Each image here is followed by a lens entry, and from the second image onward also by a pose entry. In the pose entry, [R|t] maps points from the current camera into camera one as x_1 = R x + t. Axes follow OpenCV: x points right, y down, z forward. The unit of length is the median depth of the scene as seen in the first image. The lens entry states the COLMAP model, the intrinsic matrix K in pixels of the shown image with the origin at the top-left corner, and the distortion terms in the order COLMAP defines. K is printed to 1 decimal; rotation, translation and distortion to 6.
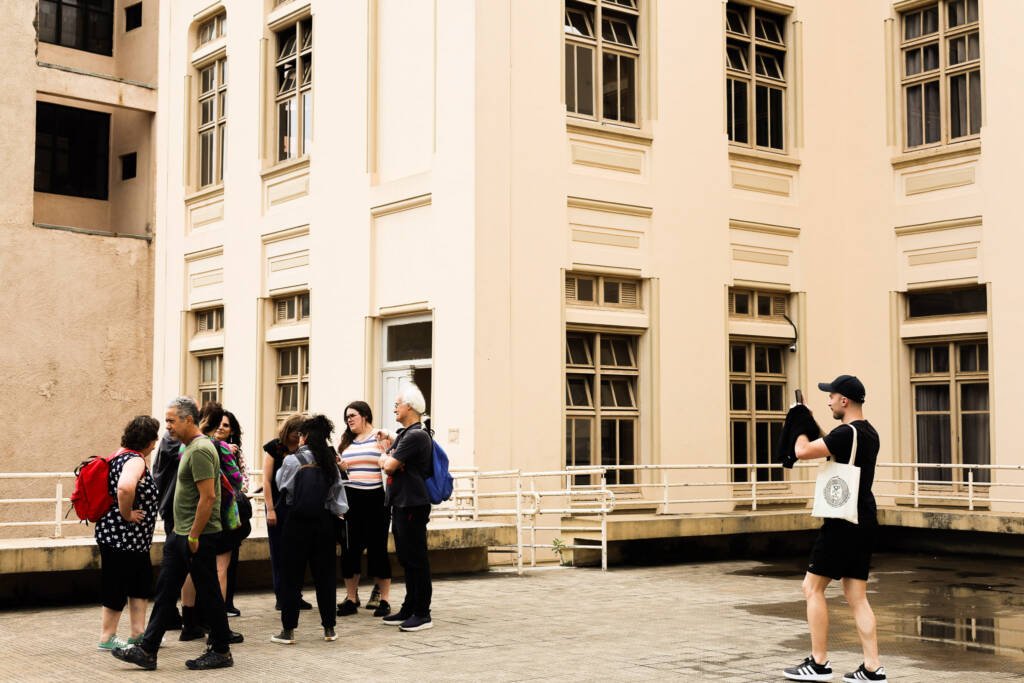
lens RADIAL K [[1450.5, 0, 512.0], [0, 1450.5, 341.5], [0, 0, 1]] dist [-0.284725, 0.015858]
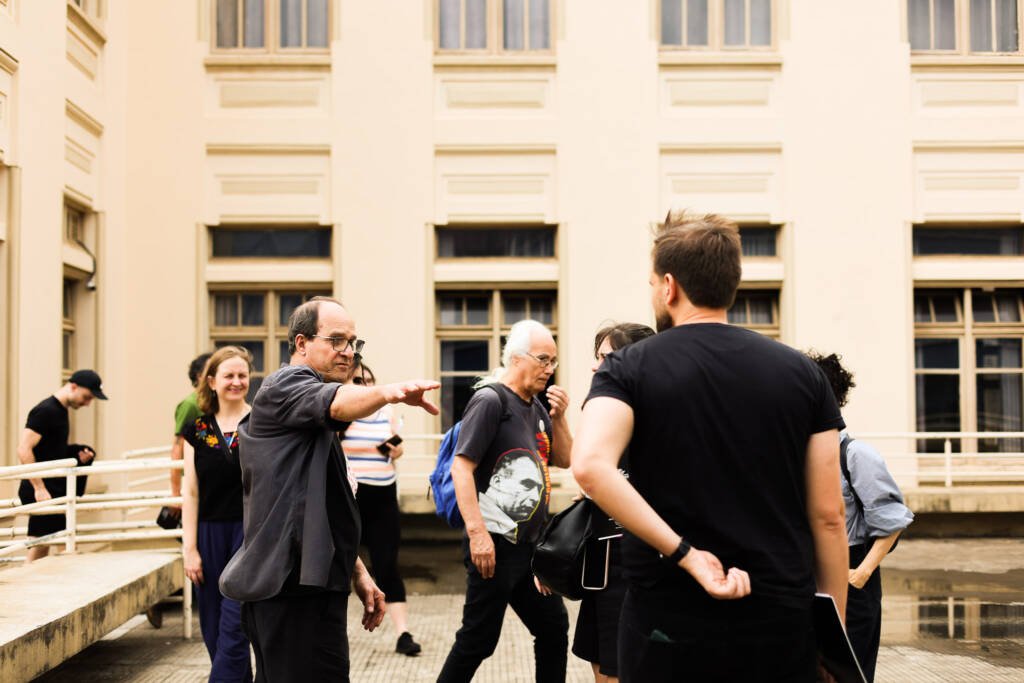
lens RADIAL K [[1437.0, 0, 512.0], [0, 1437.0, 341.5], [0, 0, 1]] dist [0.014205, 0.033122]
pose [[0.587322, 0.038311, 0.808446, -0.301445], [-0.055277, 0.998445, -0.007157, 0.029614], [-0.807463, -0.040485, 0.588527, 0.393617]]
